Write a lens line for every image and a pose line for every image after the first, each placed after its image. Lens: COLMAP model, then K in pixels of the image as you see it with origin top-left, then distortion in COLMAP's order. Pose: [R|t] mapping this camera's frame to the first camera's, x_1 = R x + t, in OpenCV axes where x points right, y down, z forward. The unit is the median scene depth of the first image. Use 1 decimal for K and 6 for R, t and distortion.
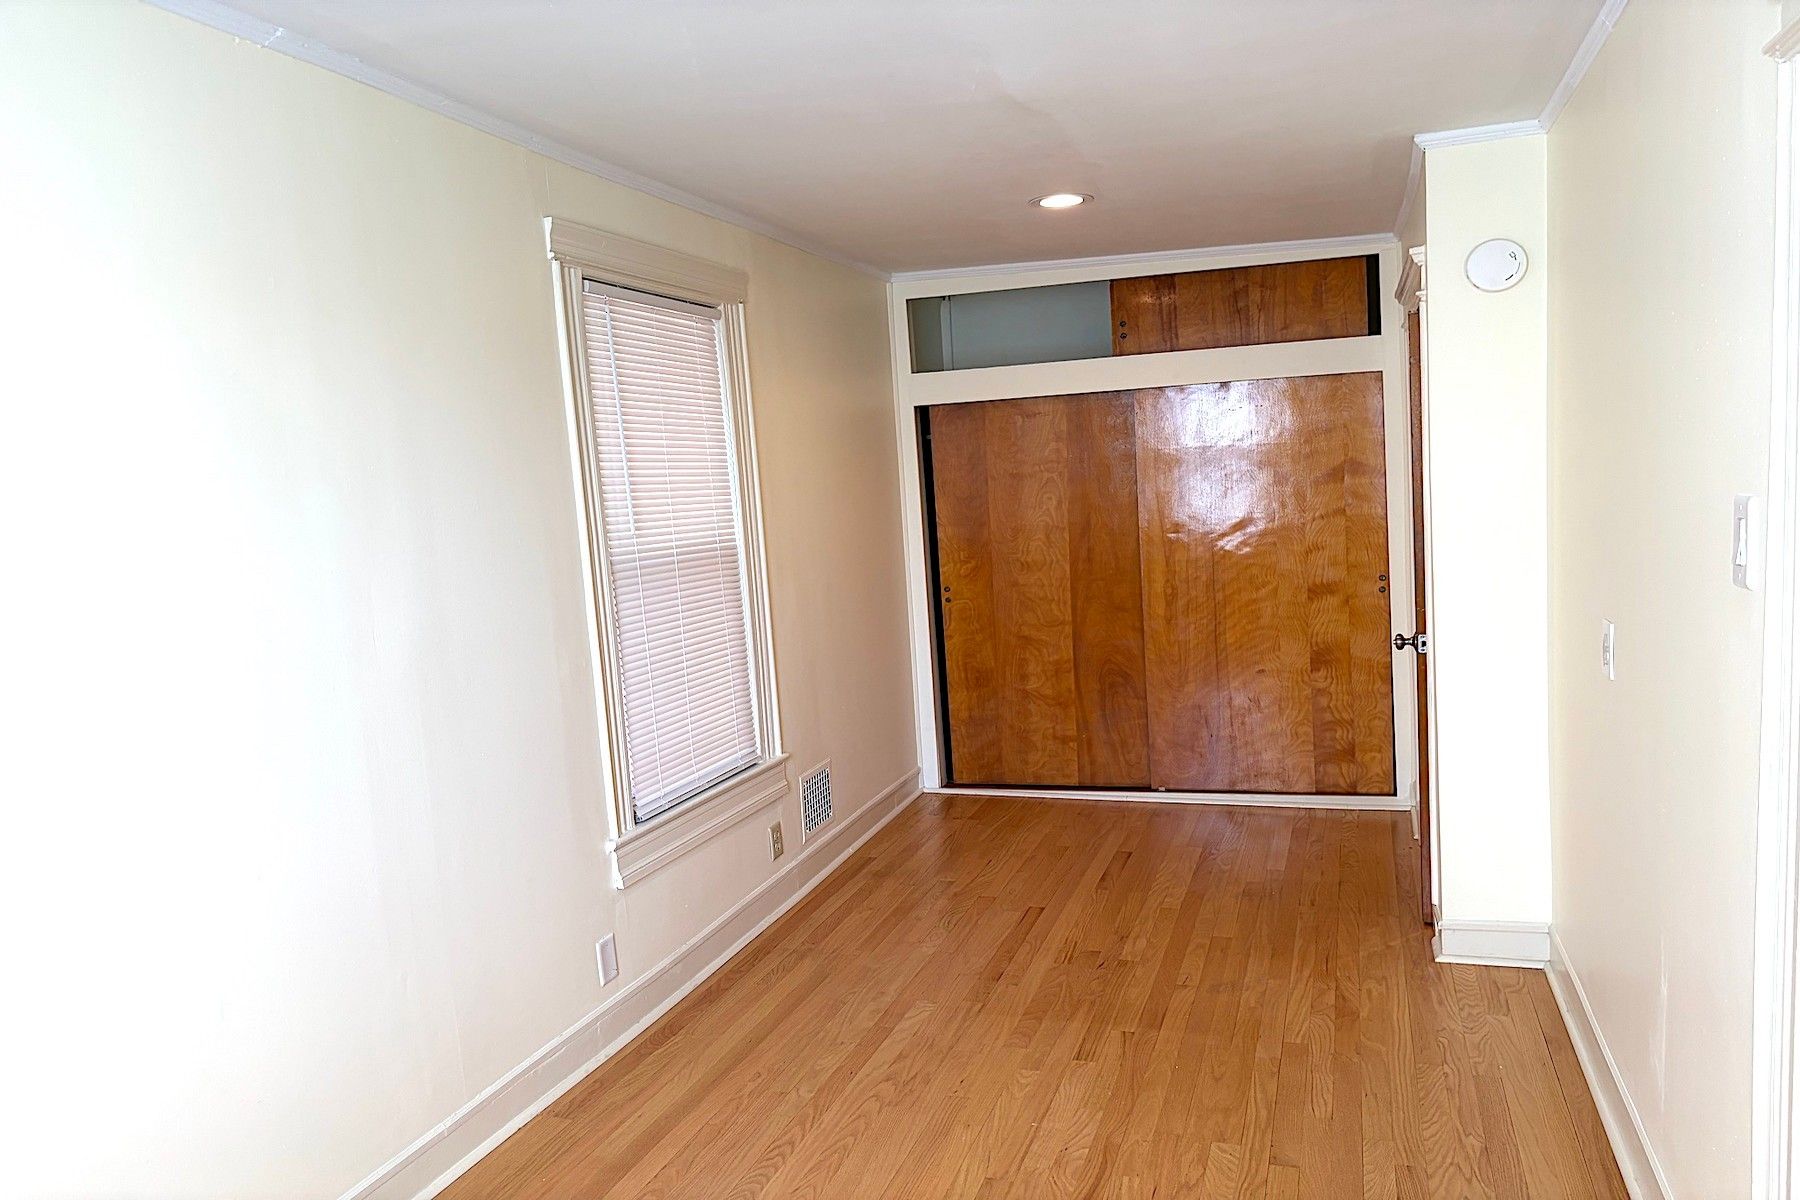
lens RADIAL K [[1367.7, 0, 902.6], [0, 1367.7, 609.3], [0, 0, 1]] dist [0.054693, -0.062744]
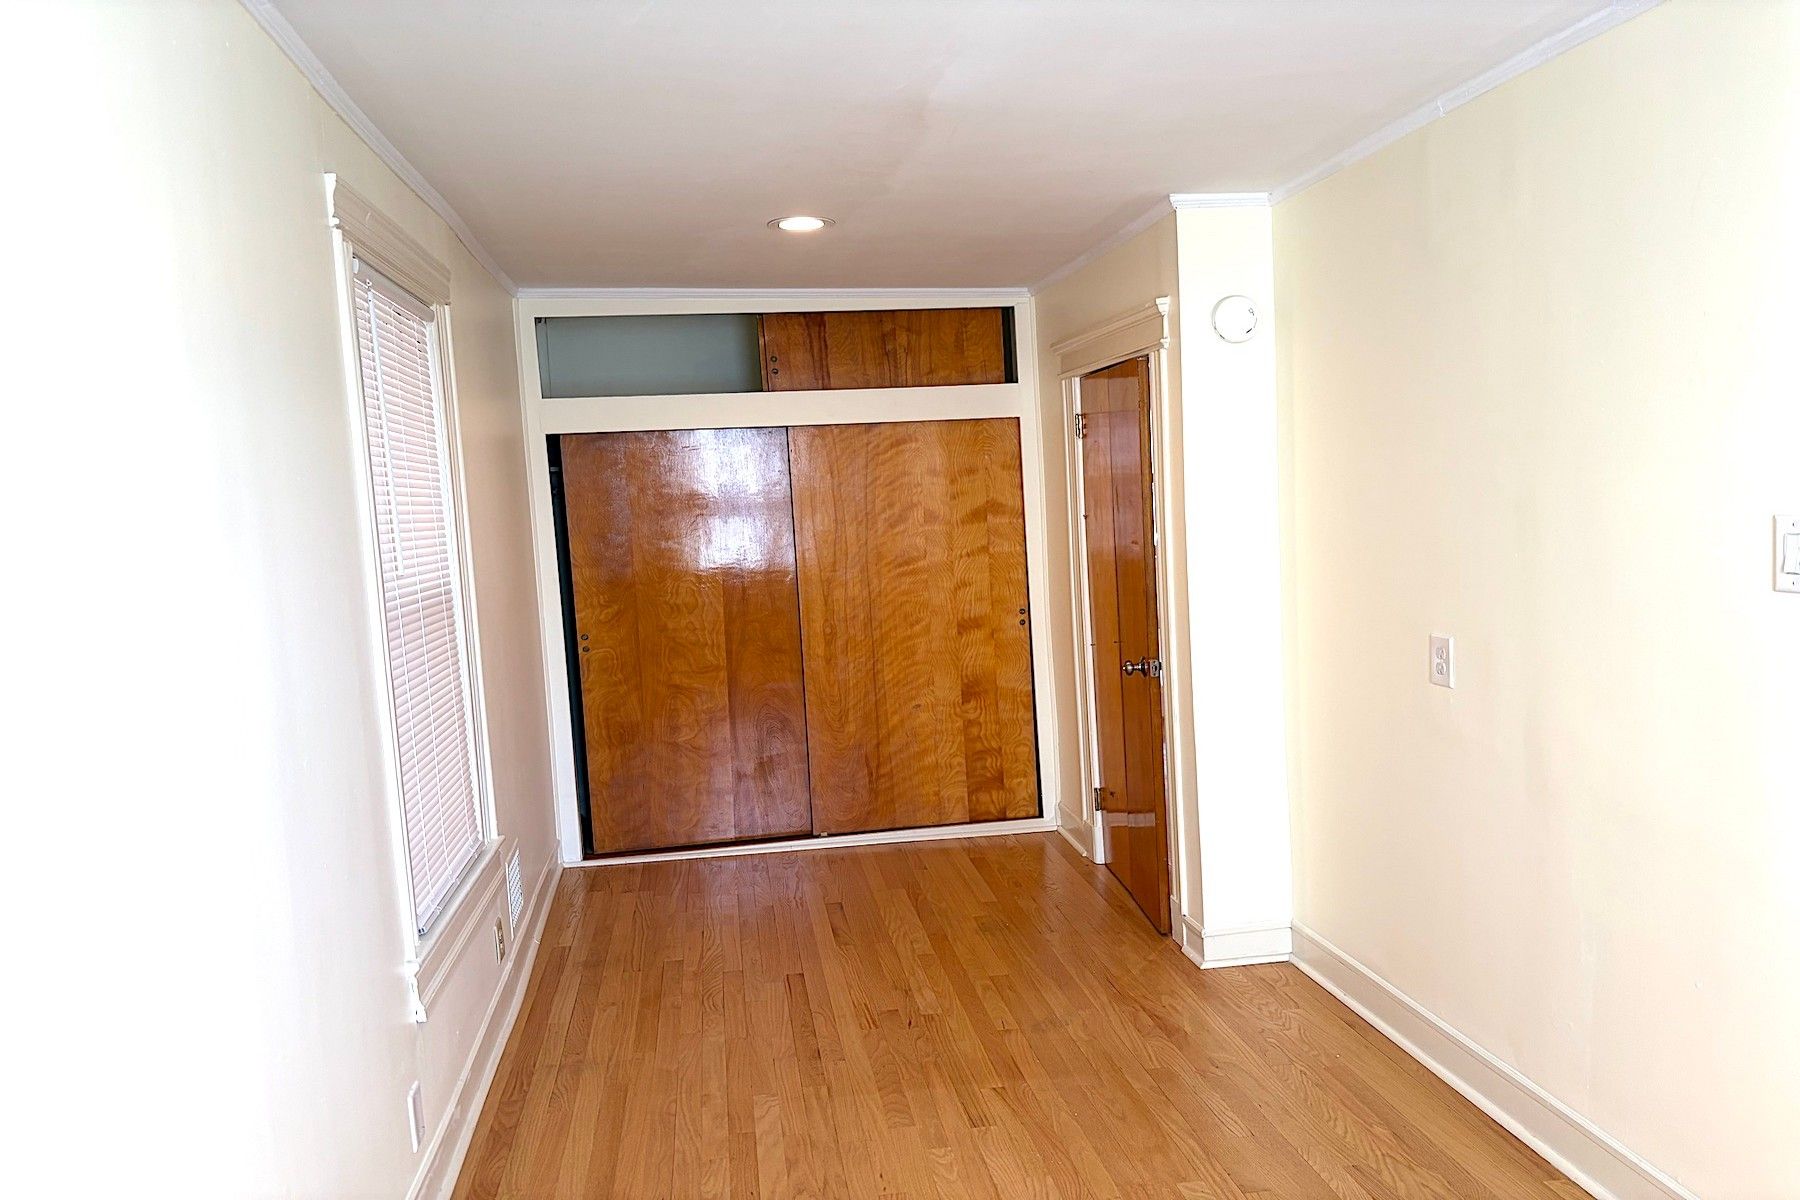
lens RADIAL K [[1367.7, 0, 909.9], [0, 1367.7, 582.5], [0, 0, 1]] dist [0.054693, -0.062744]
pose [[0.893722, -0.016648, 0.448311, -0.197582], [0.041335, 0.998116, -0.045338, -0.000823], [-0.446712, 0.059051, 0.892727, 0.098038]]
